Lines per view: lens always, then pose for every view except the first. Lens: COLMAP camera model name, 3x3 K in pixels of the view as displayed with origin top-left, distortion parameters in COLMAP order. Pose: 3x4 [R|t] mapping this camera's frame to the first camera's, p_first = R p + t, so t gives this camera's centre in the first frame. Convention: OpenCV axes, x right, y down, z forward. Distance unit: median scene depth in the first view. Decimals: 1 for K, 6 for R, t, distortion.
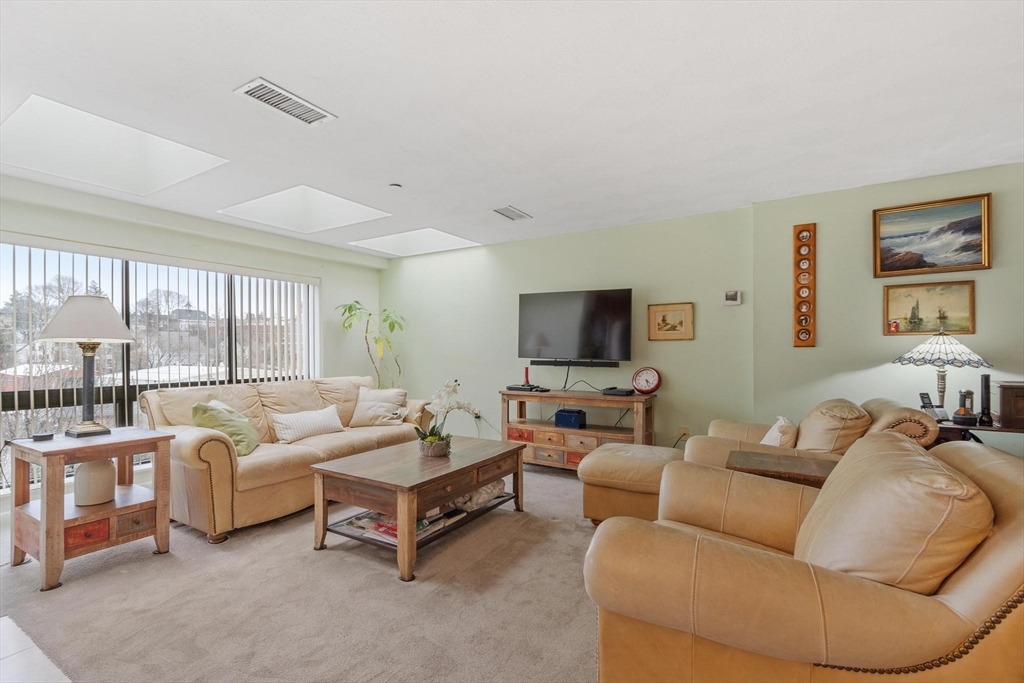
lens RADIAL K [[456.0, 0, 512.1], [0, 456.0, 349.5], [0, 0, 1]] dist [0.004138, 0.000239]
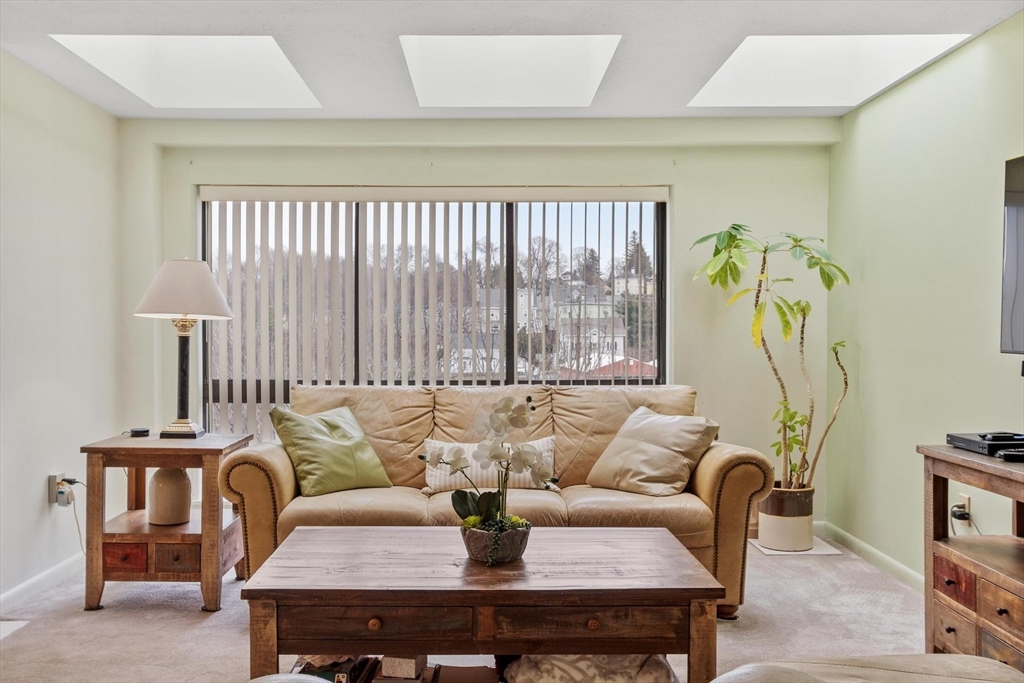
lens RADIAL K [[968.9, 0, 517.7], [0, 968.9, 344.9], [0, 0, 1]] dist [0.008945, 0.000000]
pose [[0.539873, 0.013839, -0.841633, 0.758459], [-0.002478, 0.999887, 0.014851, 0.003418], [0.841743, -0.005932, 0.539846, 0.576278]]
